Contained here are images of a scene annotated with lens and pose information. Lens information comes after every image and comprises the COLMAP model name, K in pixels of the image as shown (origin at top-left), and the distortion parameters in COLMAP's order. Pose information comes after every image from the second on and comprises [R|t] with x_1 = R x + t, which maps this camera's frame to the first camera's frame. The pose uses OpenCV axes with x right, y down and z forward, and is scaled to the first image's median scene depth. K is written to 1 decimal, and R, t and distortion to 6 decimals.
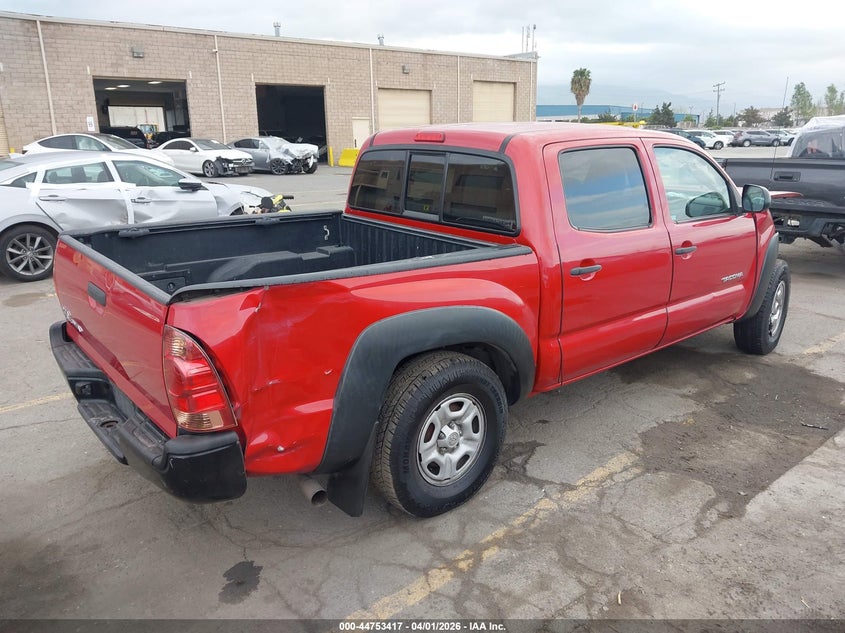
lens RADIAL K [[669.5, 0, 427.3], [0, 669.5, 315.5], [0, 0, 1]] dist [0.017055, -0.001896]
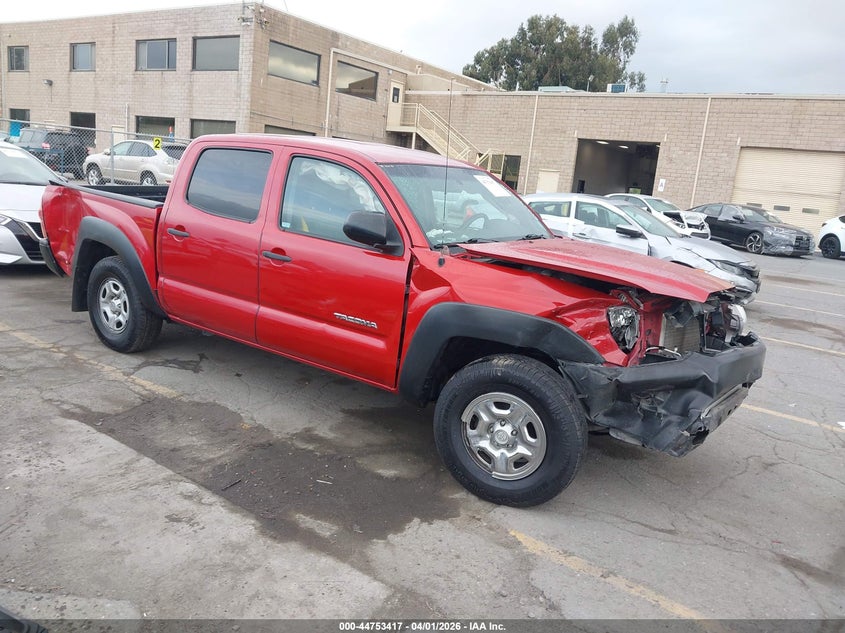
lens RADIAL K [[669.5, 0, 427.2], [0, 669.5, 317.2], [0, 0, 1]] dist [0.017055, -0.001896]
pose [[0.227195, 0.229041, -0.946532, 1.695821], [-0.346483, 0.927363, 0.141236, -0.281188], [0.910127, 0.295870, 0.290051, 1.140376]]
